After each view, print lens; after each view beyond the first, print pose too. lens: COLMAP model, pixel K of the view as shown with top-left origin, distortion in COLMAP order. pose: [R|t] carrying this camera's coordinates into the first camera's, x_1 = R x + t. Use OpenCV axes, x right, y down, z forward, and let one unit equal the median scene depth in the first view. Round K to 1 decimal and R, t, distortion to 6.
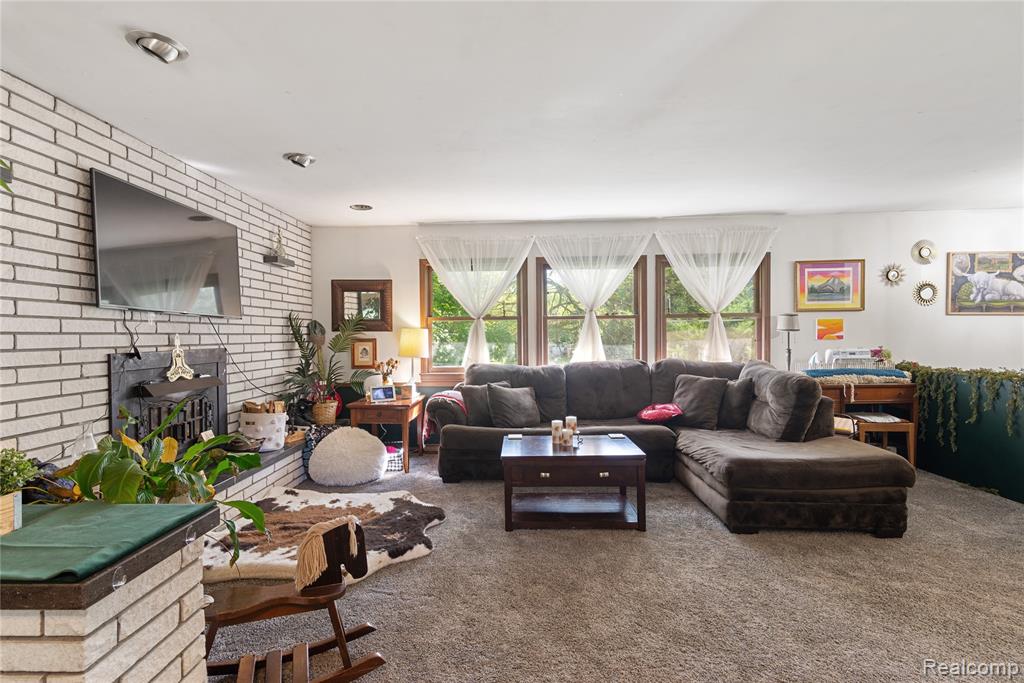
lens RADIAL K [[472.6, 0, 512.0], [0, 472.6, 341.5], [0, 0, 1]] dist [0.002690, 0.000277]
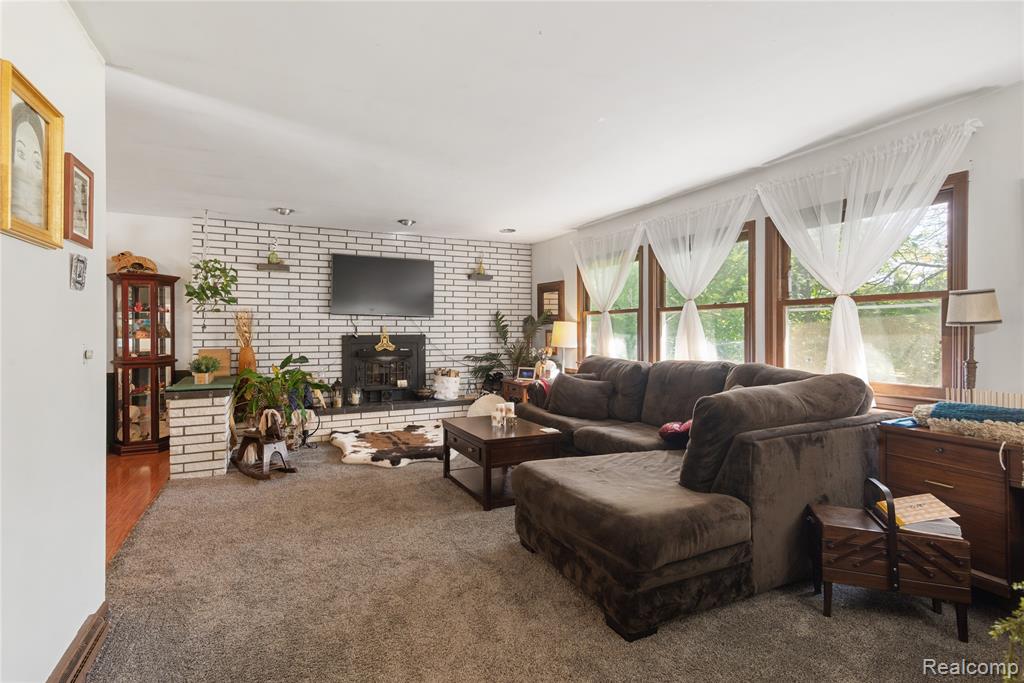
lens RADIAL K [[489.7, 0, 509.1], [0, 489.7, 329.2], [0, 0, 1]] dist [0.002391, 0.000258]
pose [[0.473967, 0.010997, -0.880474, 1.226210], [-0.016314, 0.999860, 0.003706, -0.018506], [0.880391, 0.012607, 0.474080, 0.489818]]
